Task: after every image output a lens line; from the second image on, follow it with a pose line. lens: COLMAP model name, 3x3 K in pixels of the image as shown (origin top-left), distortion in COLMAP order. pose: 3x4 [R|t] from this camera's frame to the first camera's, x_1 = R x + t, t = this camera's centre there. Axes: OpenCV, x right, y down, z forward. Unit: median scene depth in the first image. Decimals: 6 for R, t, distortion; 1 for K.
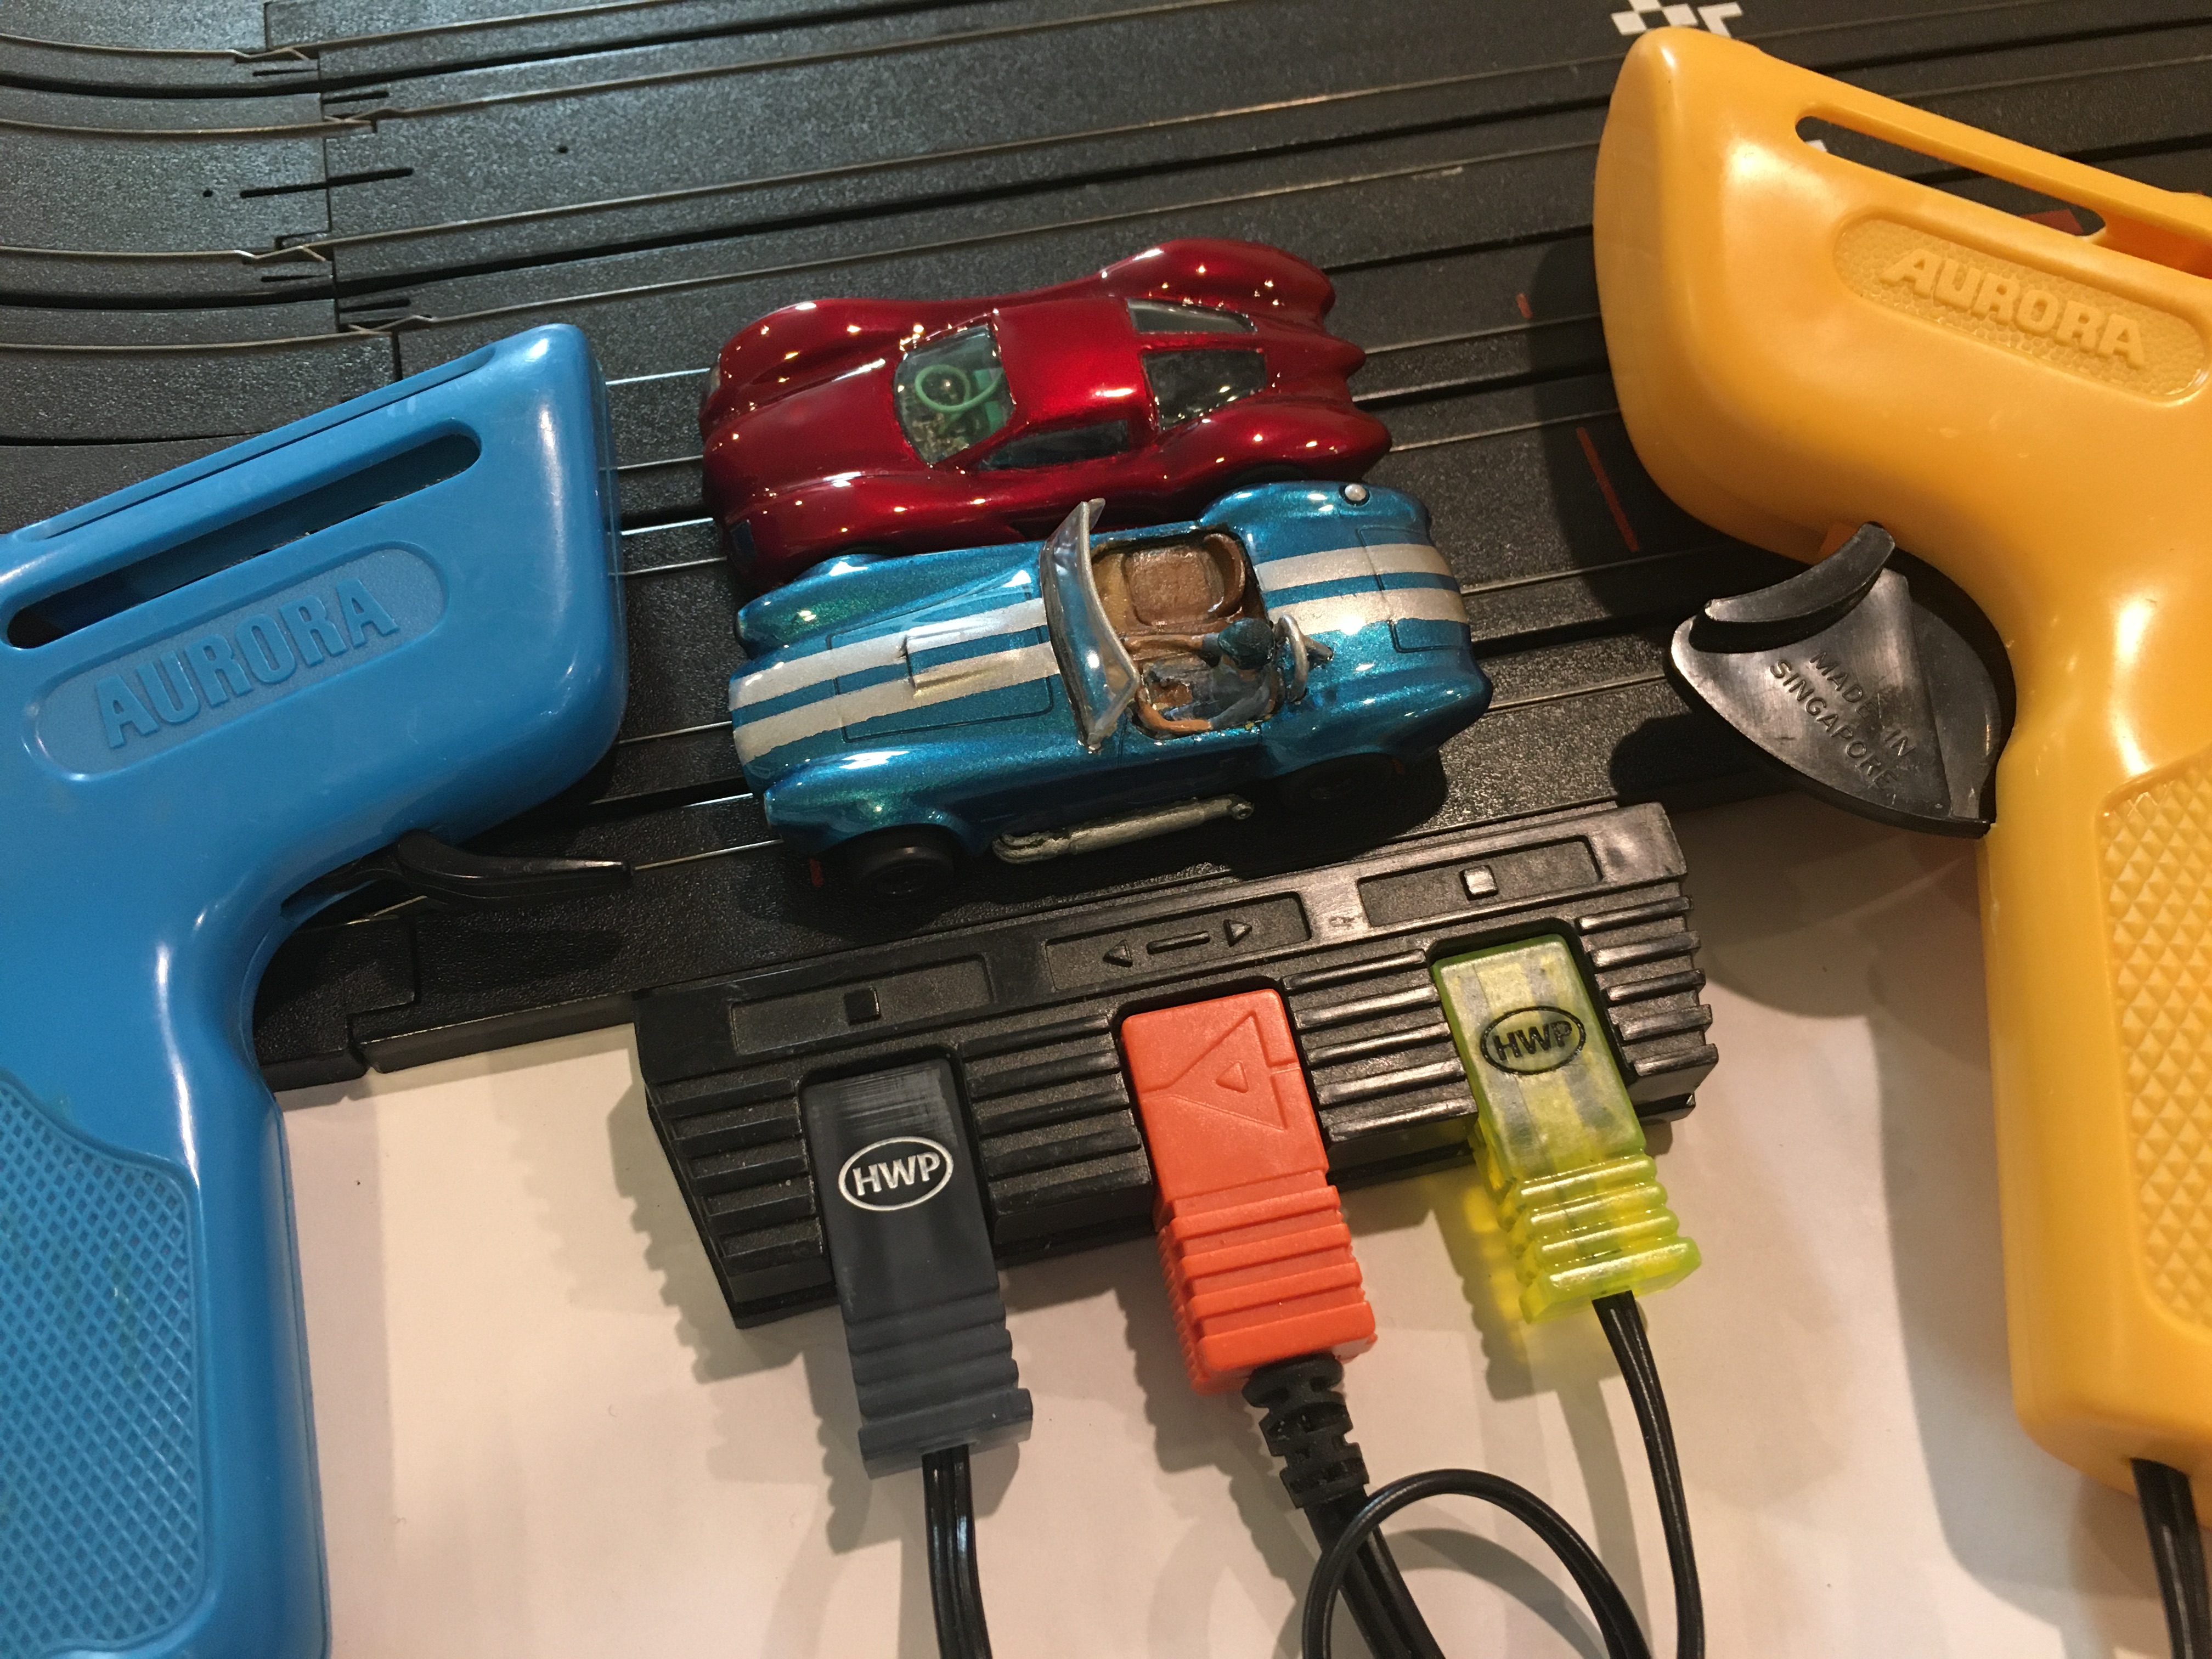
lens RADIAL K [[1966.1, 0, 1106.0], [0, 1966.1, 829.5], [0, 0, 1]] dist [0.065725, -0.125962]
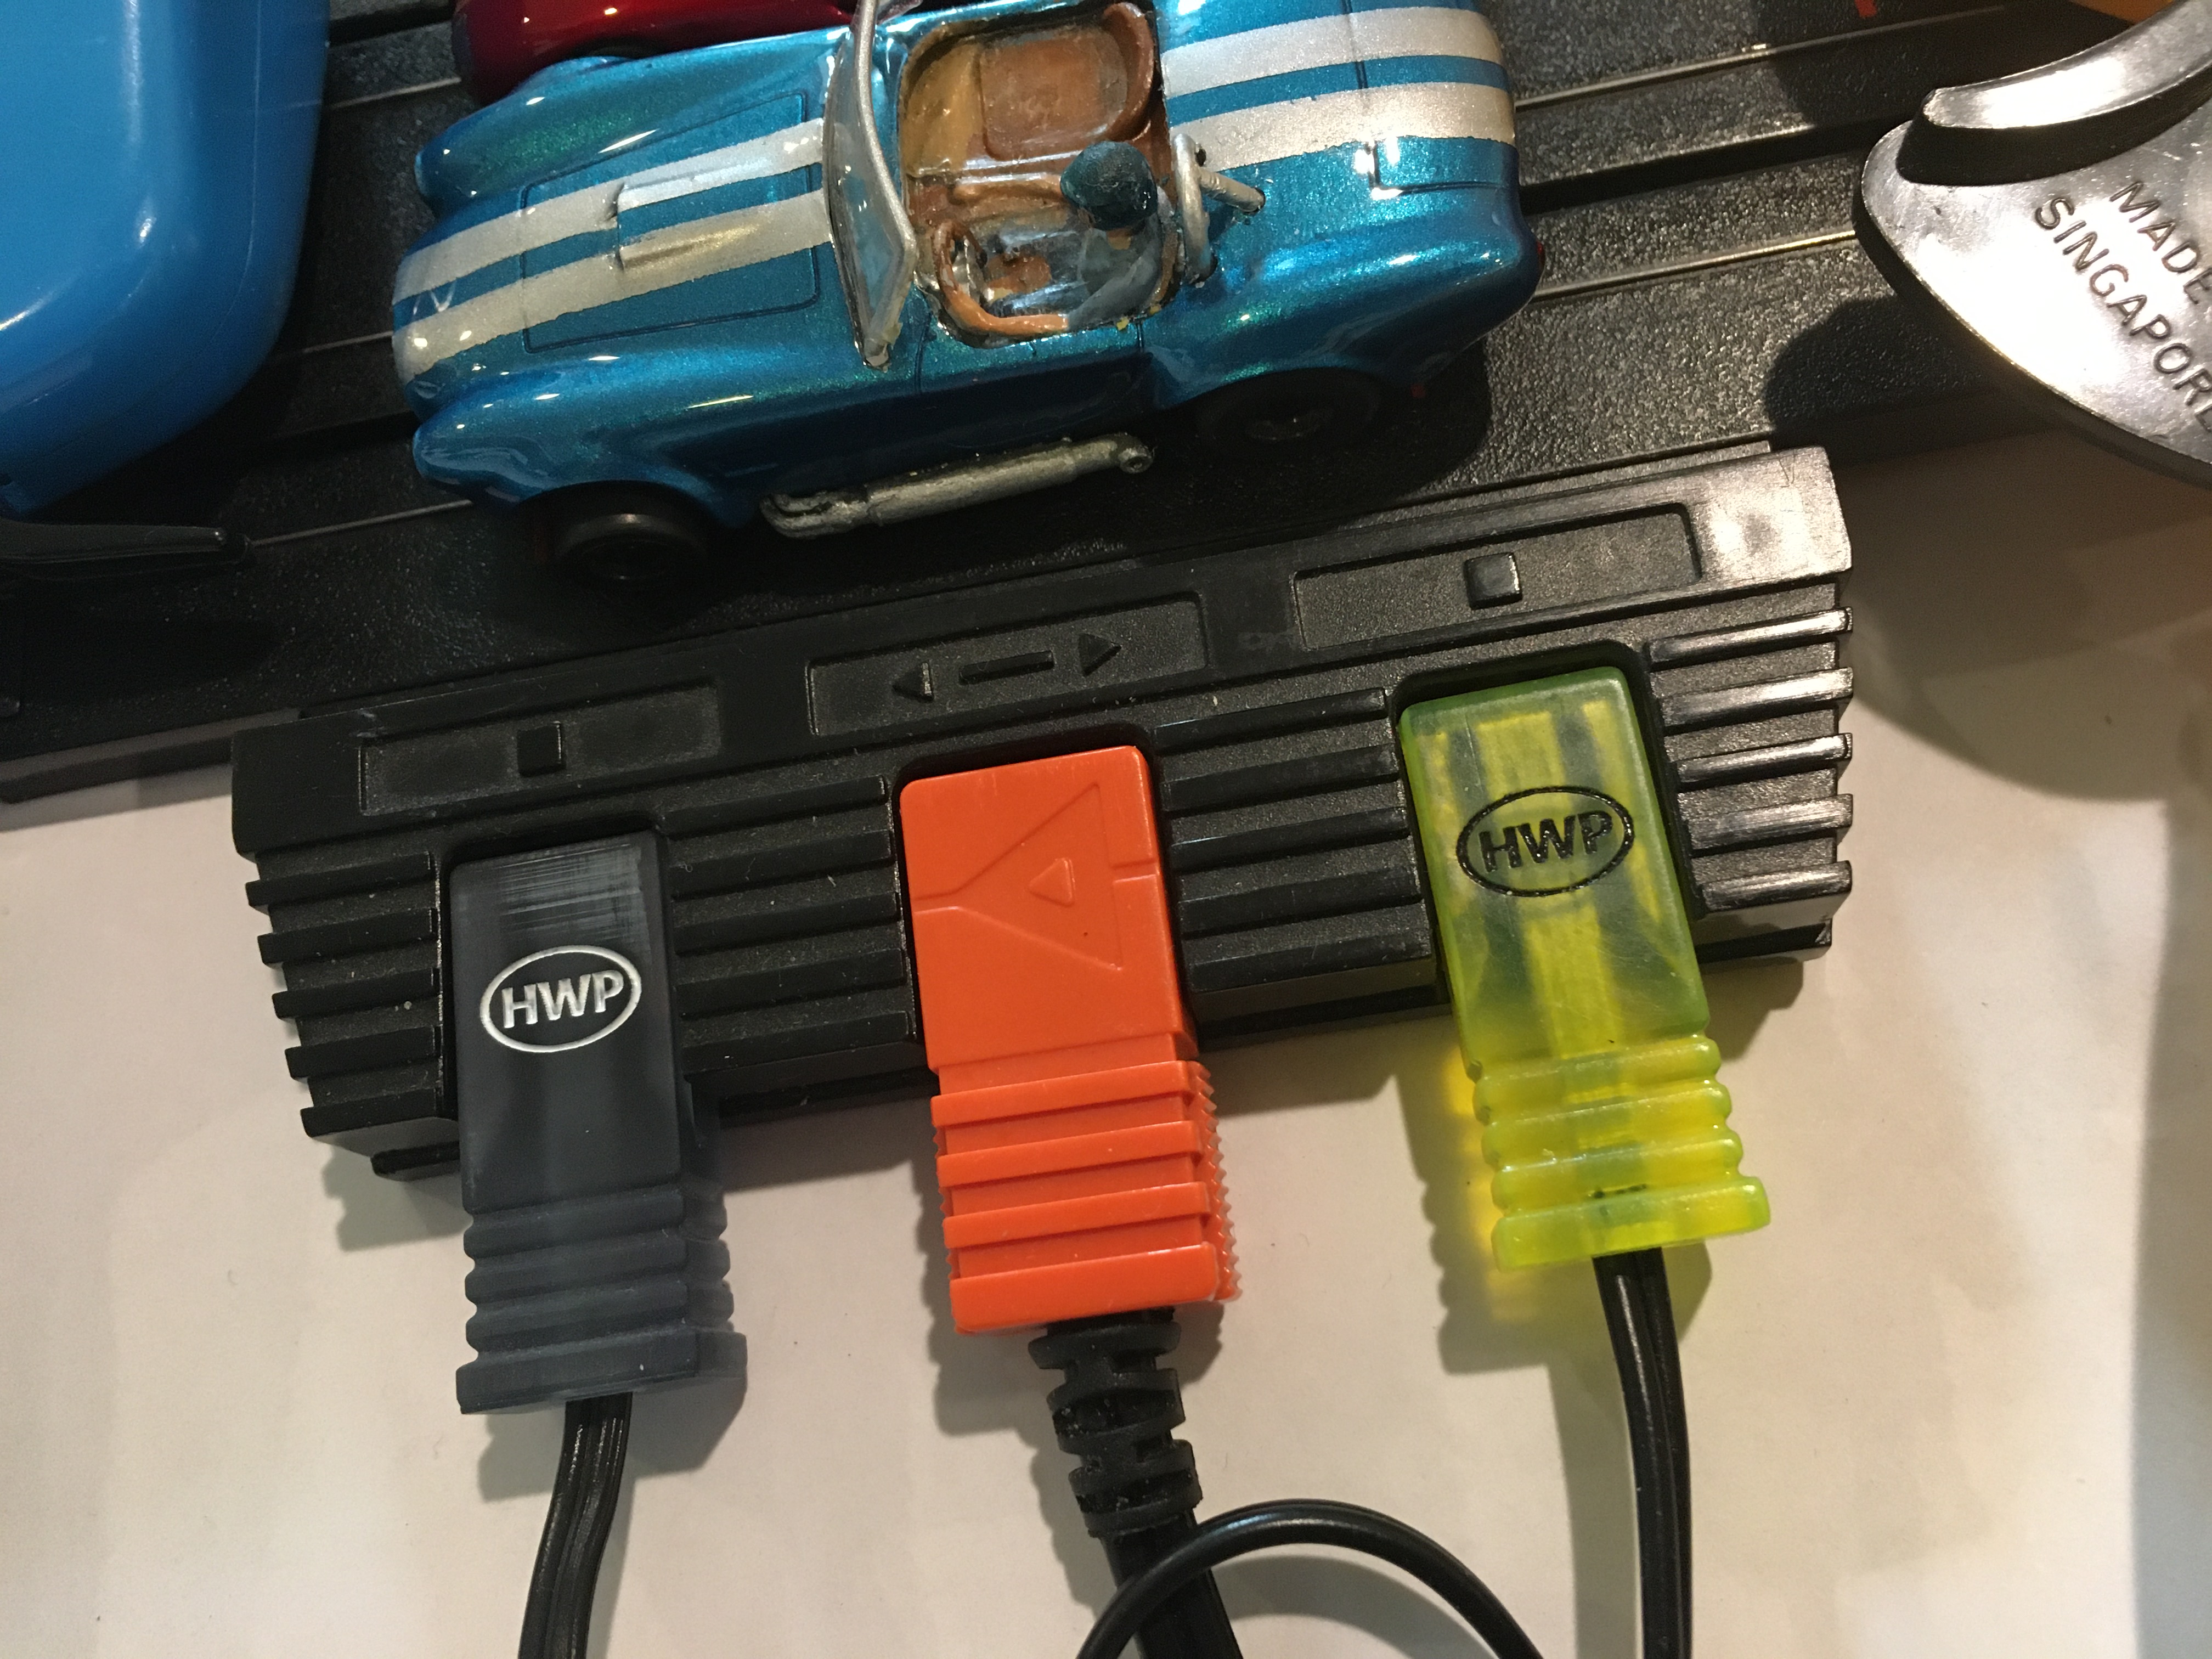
lens RADIAL K [[1966.1, 0, 1106.0], [0, 1966.1, 829.5], [0, 0, 1]] dist [0.065725, -0.125962]
pose [[0.975805, 0.046937, -0.213543, 0.214453], [-0.001167, 0.977790, 0.209586, -0.027654], [0.218638, -0.204266, 0.954187, 0.374233]]
